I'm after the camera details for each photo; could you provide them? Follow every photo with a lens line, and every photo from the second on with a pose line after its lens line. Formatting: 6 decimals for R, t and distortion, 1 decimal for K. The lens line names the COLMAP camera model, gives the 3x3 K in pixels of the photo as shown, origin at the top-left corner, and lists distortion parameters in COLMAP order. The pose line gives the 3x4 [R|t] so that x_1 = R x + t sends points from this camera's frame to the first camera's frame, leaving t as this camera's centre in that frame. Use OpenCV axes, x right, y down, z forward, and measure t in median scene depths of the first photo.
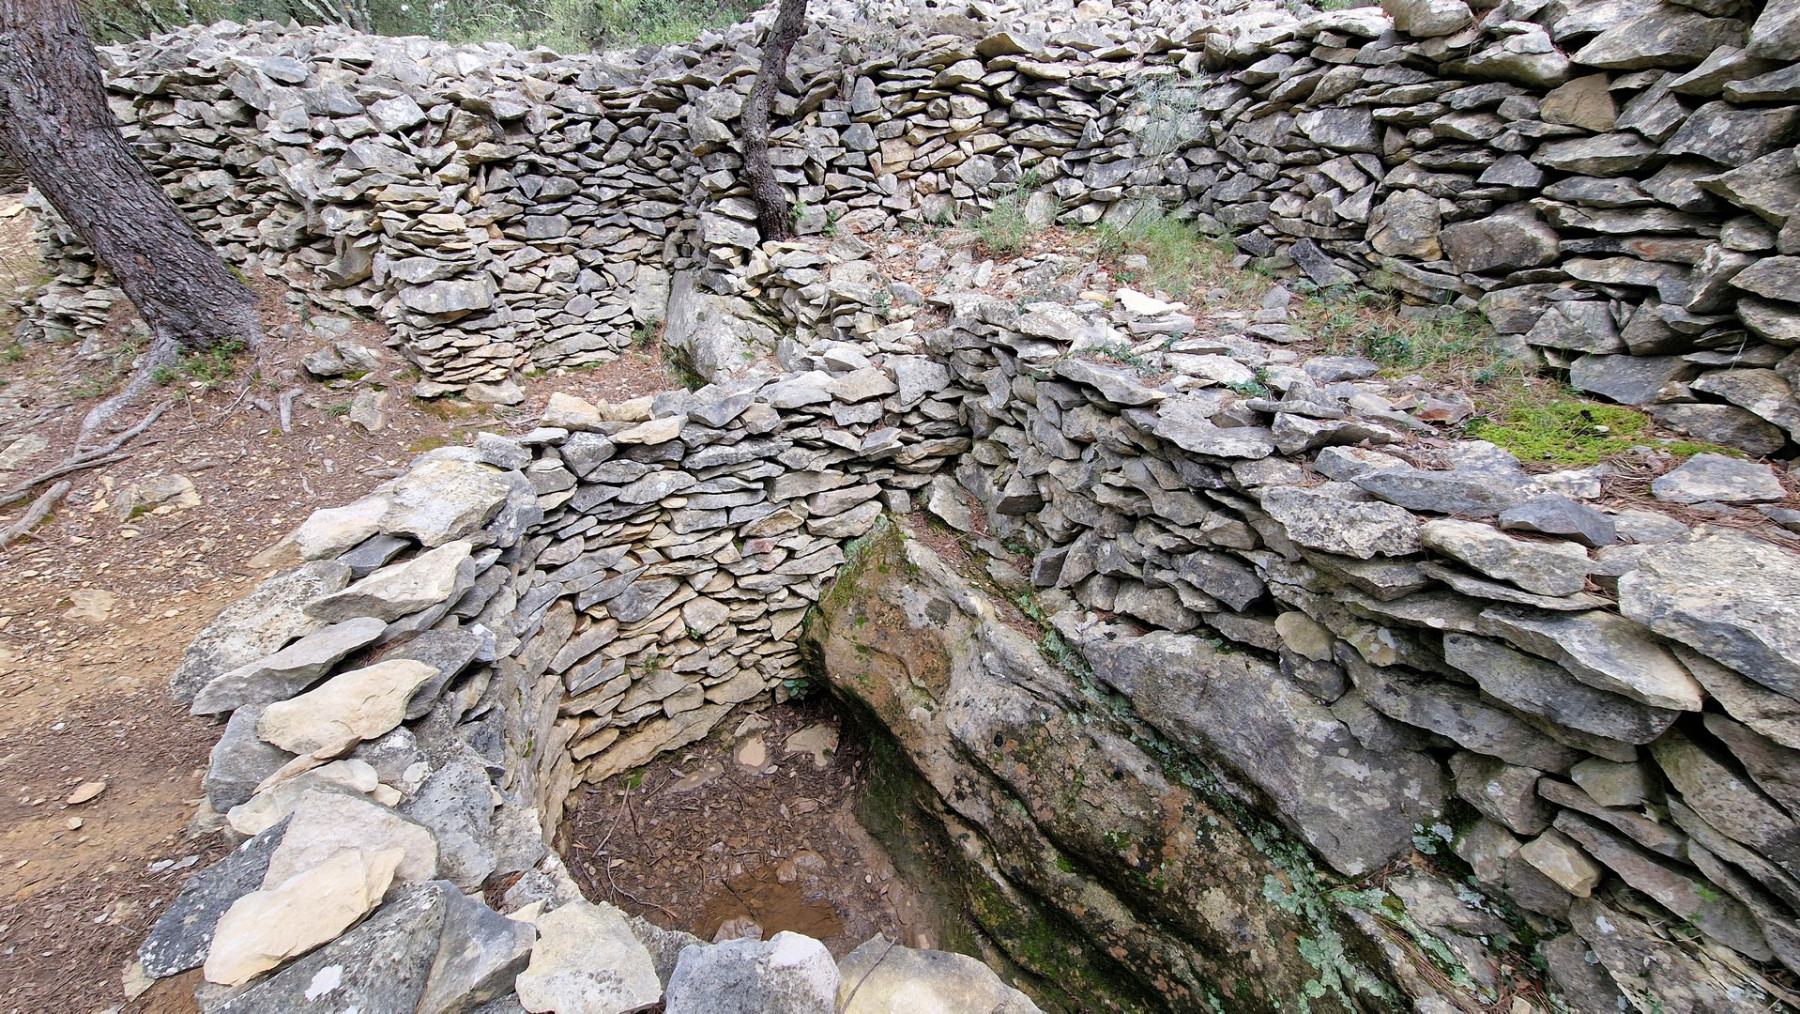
lens RADIAL K [[733.0, 0, 900.1], [0, 733.0, 468.2], [0, 0, 1]] dist [-0.002094, -0.000167]
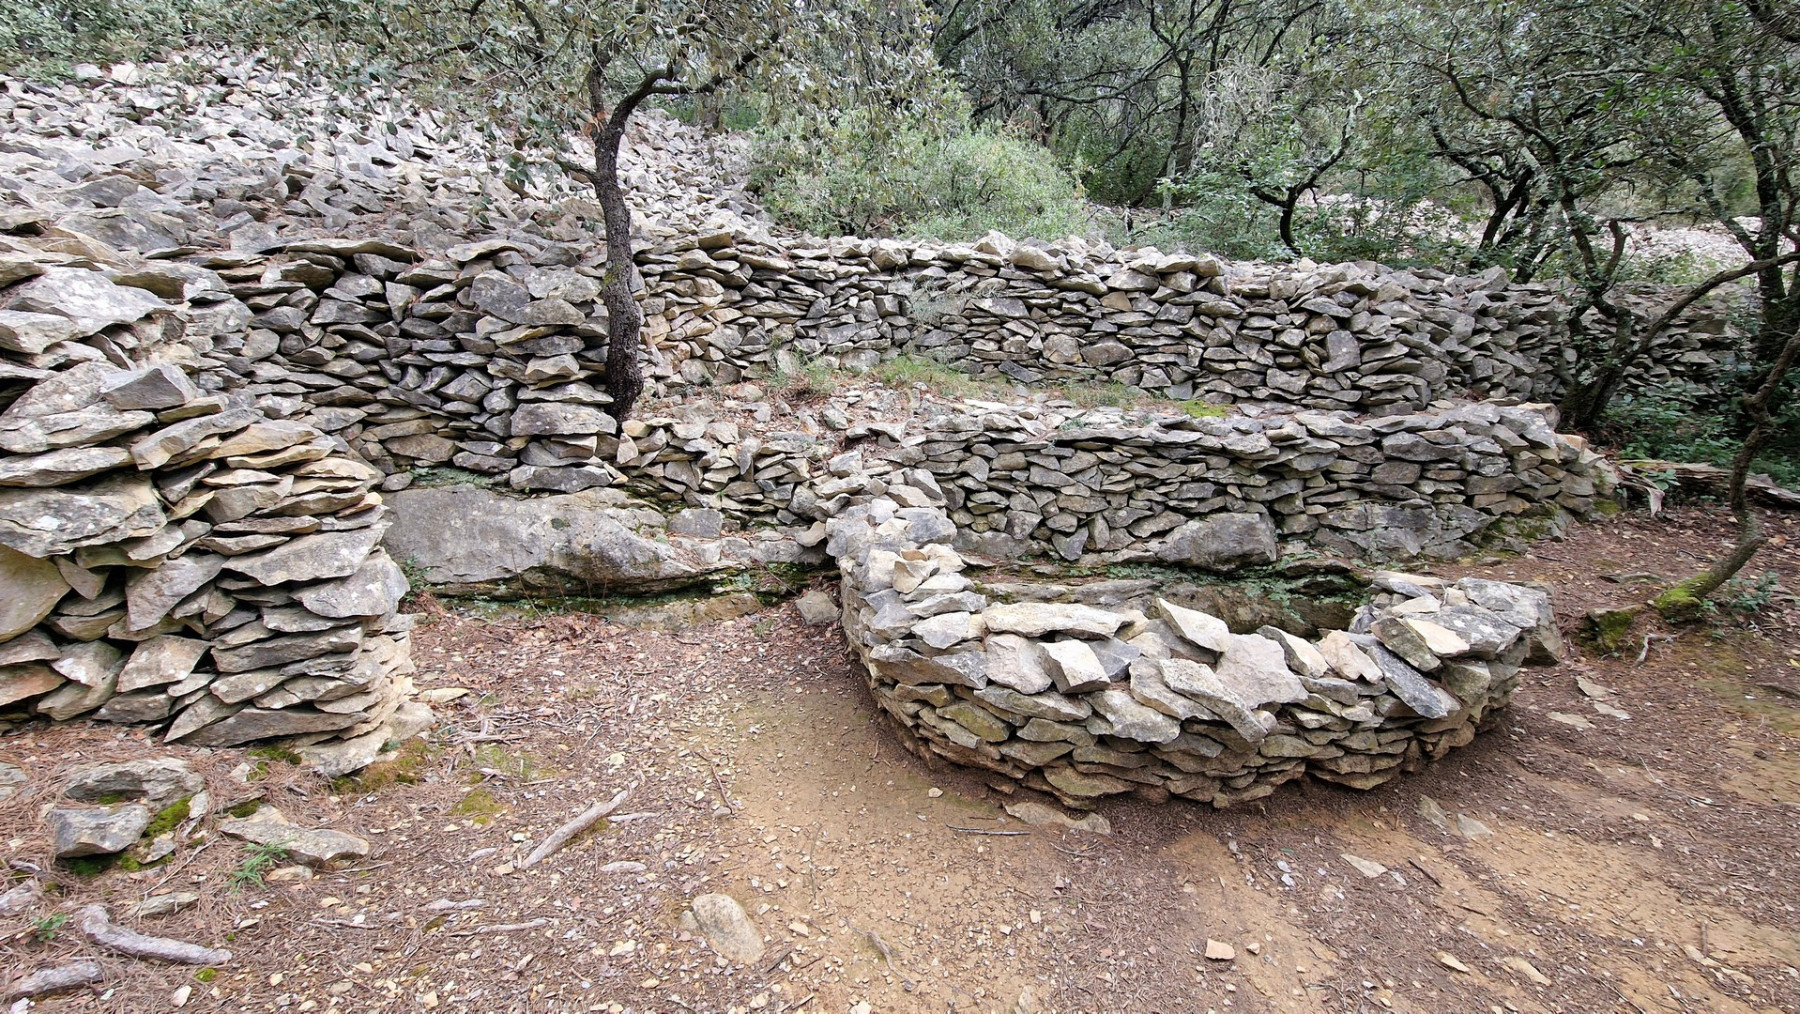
lens RADIAL K [[733.0, 0, 900.1], [0, 733.0, 468.2], [0, 0, 1]] dist [-0.002094, -0.000167]
pose [[0.397339, -0.220265, 0.890845, -0.952524], [0.369231, 0.927094, 0.064541, -0.198421], [-0.840113, 0.303282, 0.449699, 0.321766]]
